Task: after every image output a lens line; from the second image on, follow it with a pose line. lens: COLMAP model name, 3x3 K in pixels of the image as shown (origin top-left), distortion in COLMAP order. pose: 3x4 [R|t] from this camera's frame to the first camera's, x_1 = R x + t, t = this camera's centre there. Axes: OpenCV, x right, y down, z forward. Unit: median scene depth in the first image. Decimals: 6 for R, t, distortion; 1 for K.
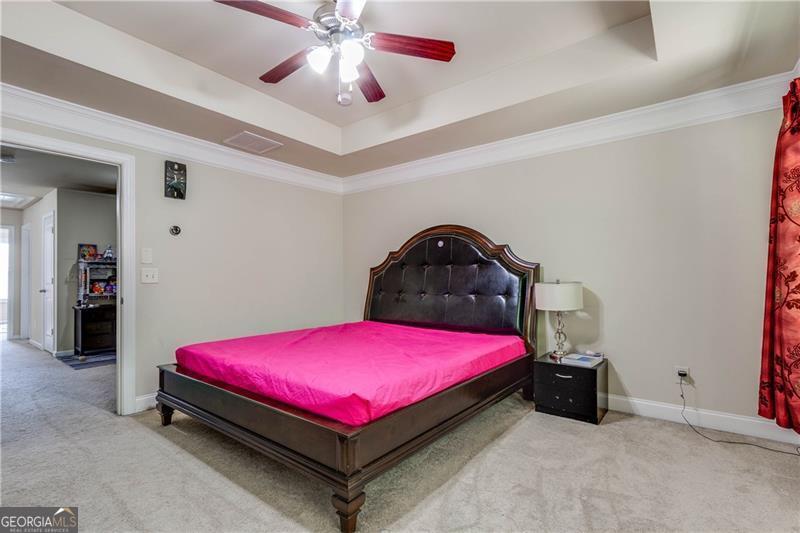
lens RADIAL K [[379.1, 0, 396.8], [0, 379.1, 271.5], [0, 0, 1]] dist [0.001304, -0.000121]
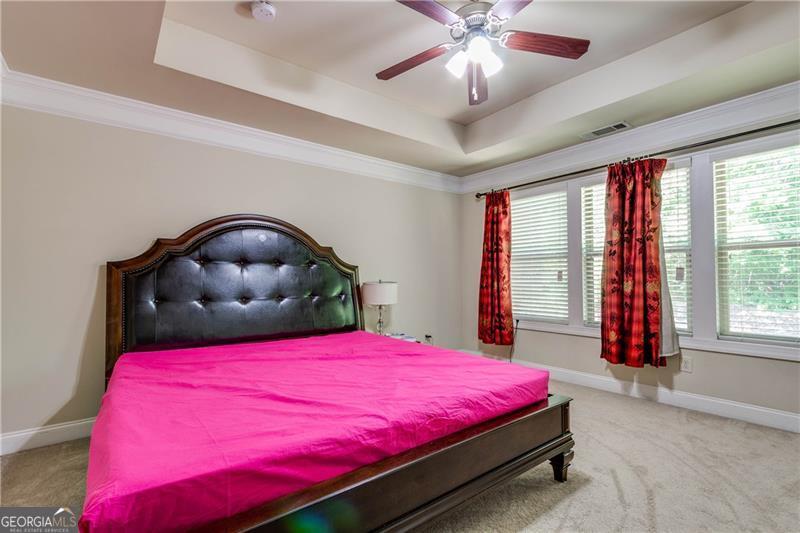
lens RADIAL K [[379.1, 0, 399.5], [0, 379.1, 269.9], [0, 0, 1]] dist [0.001304, -0.000121]
pose [[0.221179, 0.023675, 0.974946, -1.139691], [-0.011924, 0.999696, -0.021571, 0.021376], [-0.975160, -0.006854, 0.221394, 0.957271]]
